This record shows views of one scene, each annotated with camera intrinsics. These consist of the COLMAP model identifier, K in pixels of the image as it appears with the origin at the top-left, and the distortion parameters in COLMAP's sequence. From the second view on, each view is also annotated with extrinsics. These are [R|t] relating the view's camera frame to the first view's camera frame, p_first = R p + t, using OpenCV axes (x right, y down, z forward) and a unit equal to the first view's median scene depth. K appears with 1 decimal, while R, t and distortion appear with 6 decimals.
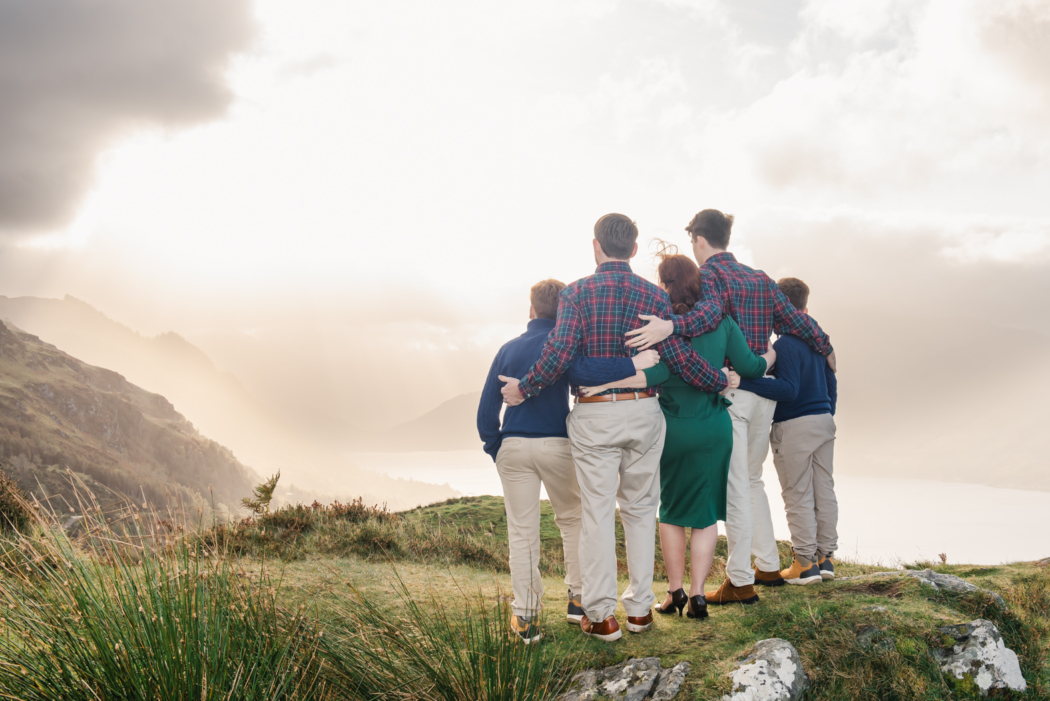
lens RADIAL K [[1277.5, 0, 549.3], [0, 1277.5, 362.5], [0, 0, 1]] dist [-0.009523, -0.019376]
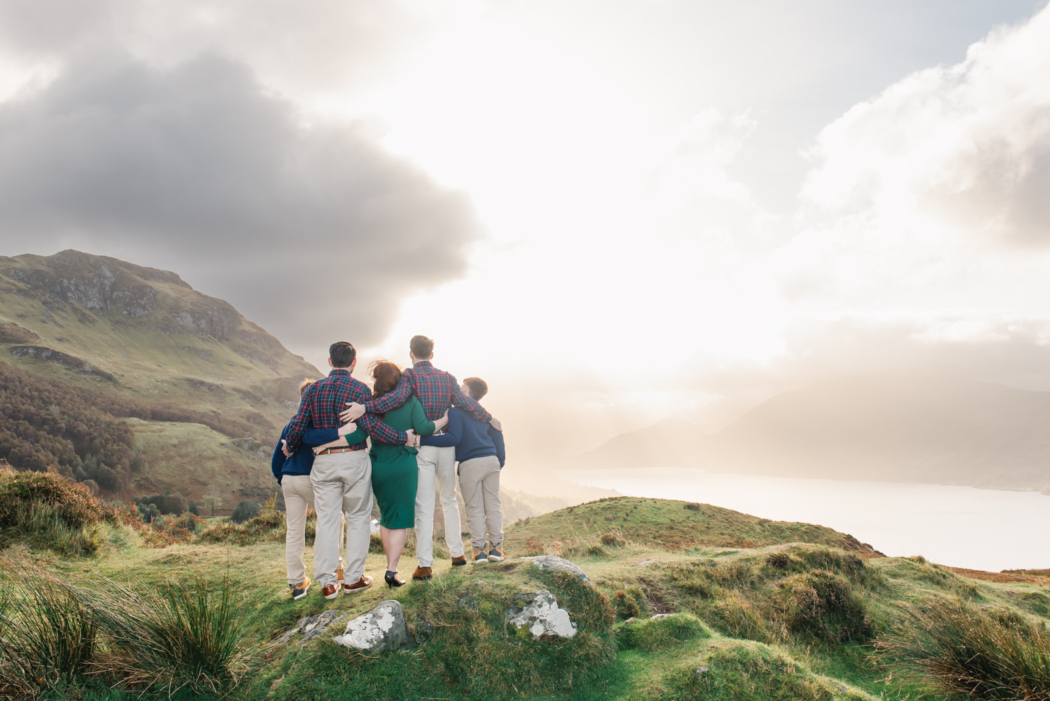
lens RADIAL K [[764.0, 0, 525.0], [0, 764.0, 350.5], [0, 0, 1]] dist [0.004746, -0.001561]
pose [[0.982612, -0.040011, -0.181307, 0.493831], [0.024517, 0.995915, -0.086908, -0.011977], [0.184043, 0.080952, 0.979579, 0.043314]]
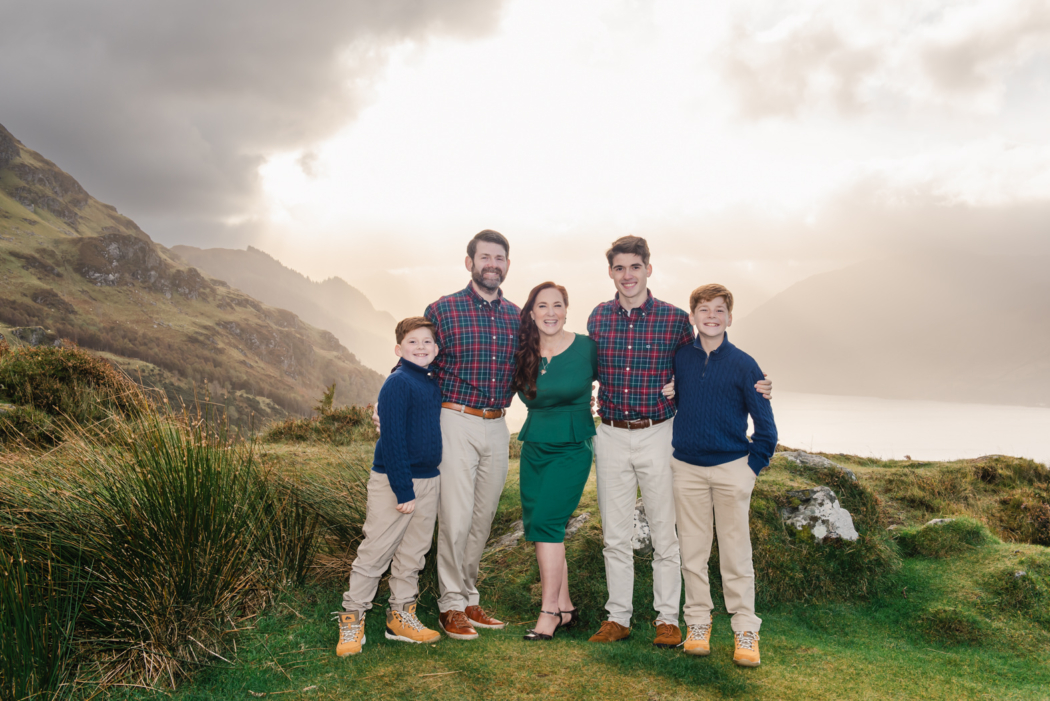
lens RADIAL K [[1121.3, 0, 525.0], [0, 1121.3, 350.5], [0, 0, 1]] dist [-0.013815, -0.018582]
pose [[0.992606, -0.003551, -0.121330, 0.173936], [0.008934, 0.998998, 0.043851, 0.009144], [0.121053, -0.044611, 0.991643, -0.168314]]
